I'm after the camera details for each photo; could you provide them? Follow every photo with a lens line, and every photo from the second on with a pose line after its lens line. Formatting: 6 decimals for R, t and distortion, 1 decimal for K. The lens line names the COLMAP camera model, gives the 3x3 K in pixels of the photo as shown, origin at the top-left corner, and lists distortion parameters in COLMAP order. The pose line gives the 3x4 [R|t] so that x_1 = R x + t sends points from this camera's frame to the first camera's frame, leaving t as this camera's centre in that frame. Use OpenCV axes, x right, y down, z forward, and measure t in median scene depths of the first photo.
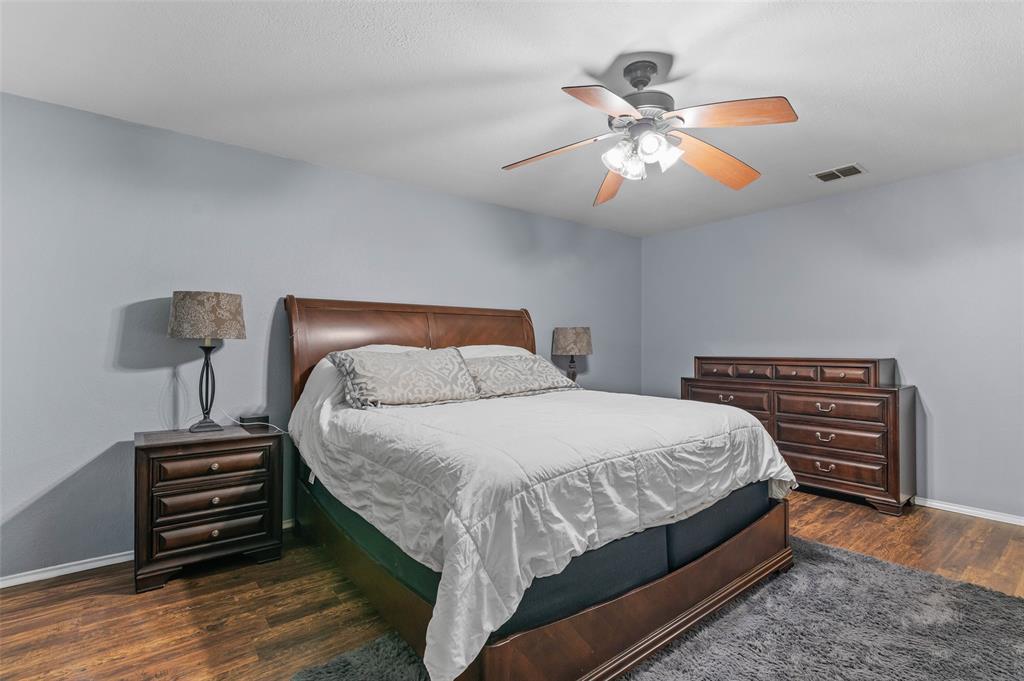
lens RADIAL K [[465.1, 0, 513.0], [0, 465.1, 343.7], [0, 0, 1]] dist [-0.000863, -0.000134]
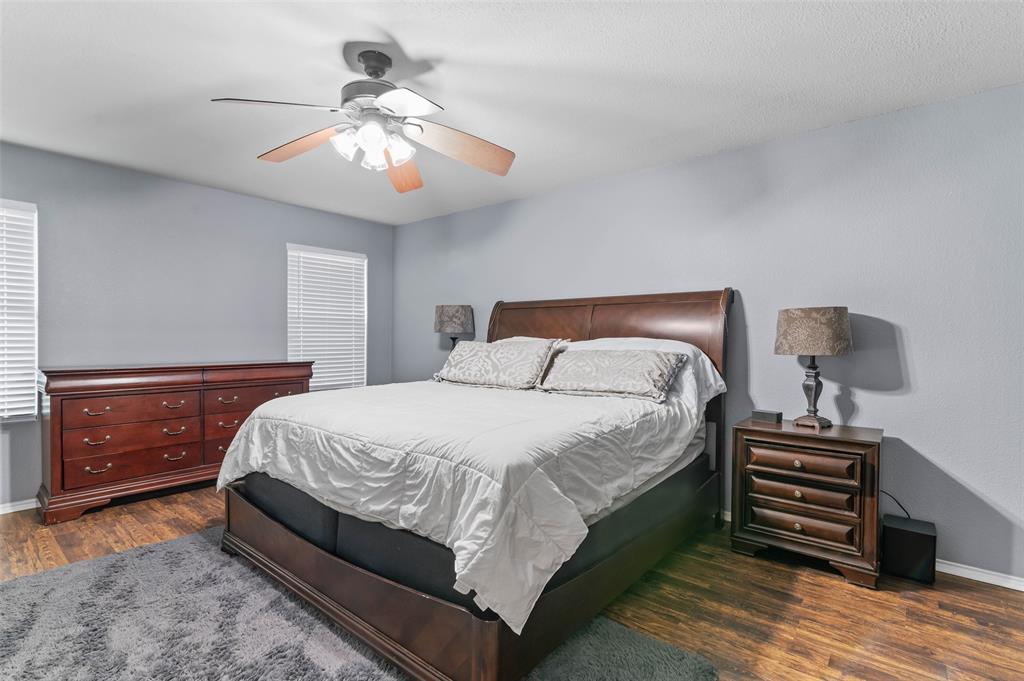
lens RADIAL K [[487.7, 0, 512.0], [0, 487.7, 340.5], [0, 0, 1]] dist [-0.000634, -0.000218]
pose [[0.191225, 0.006049, -0.981528, 1.394003], [0.002772, 0.999974, 0.006702, 0.007386], [0.981542, -0.004002, 0.191204, 1.116228]]
